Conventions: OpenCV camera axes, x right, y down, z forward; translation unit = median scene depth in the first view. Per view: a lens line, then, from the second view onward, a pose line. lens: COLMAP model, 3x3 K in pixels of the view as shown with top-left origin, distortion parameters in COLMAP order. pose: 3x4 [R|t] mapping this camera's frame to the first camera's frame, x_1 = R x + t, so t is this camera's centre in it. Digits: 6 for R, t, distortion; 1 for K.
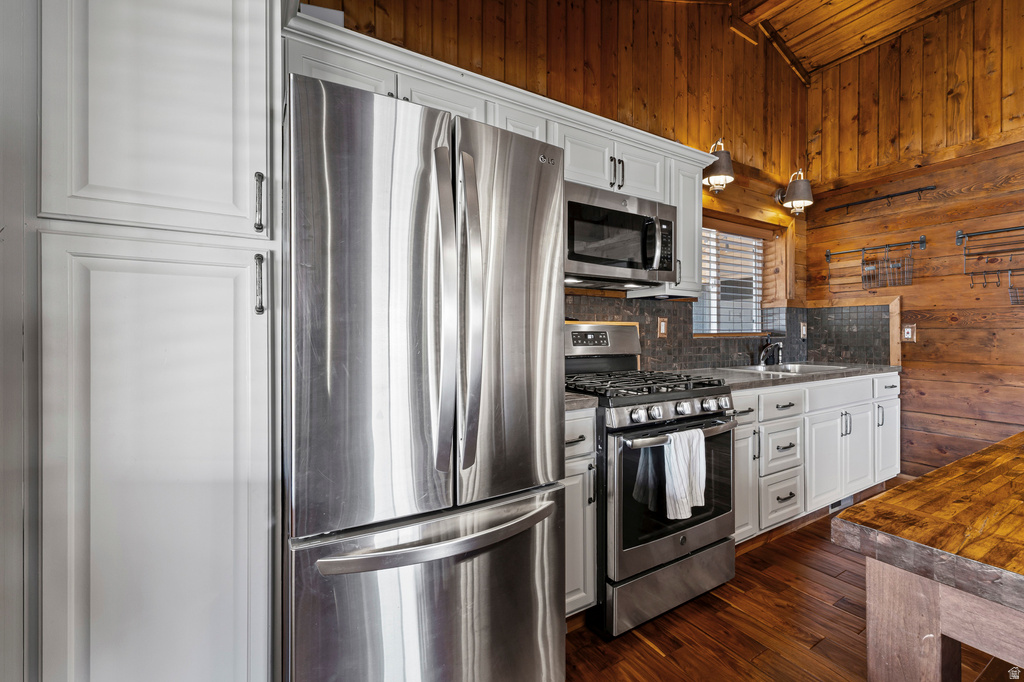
lens RADIAL K [[430.8, 0, 515.2], [0, 430.8, 337.1], [0, 0, 1]] dist [0.003628, 0.000550]
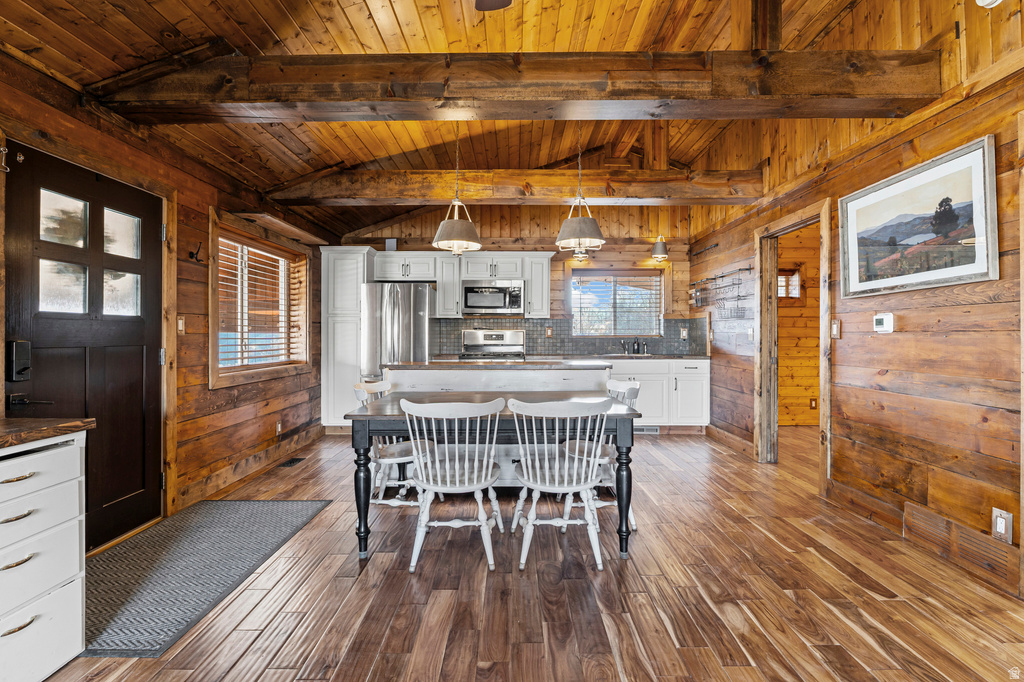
lens RADIAL K [[460.1, 0, 513.9], [0, 460.1, 337.3], [0, 0, 1]] dist [-0.010526, 0.000054]
pose [[0.854108, 0.001961, -0.520092, 1.560539], [-0.006407, 0.999957, -0.006751, 0.020071], [0.520056, 0.009098, 0.854084, -1.093153]]
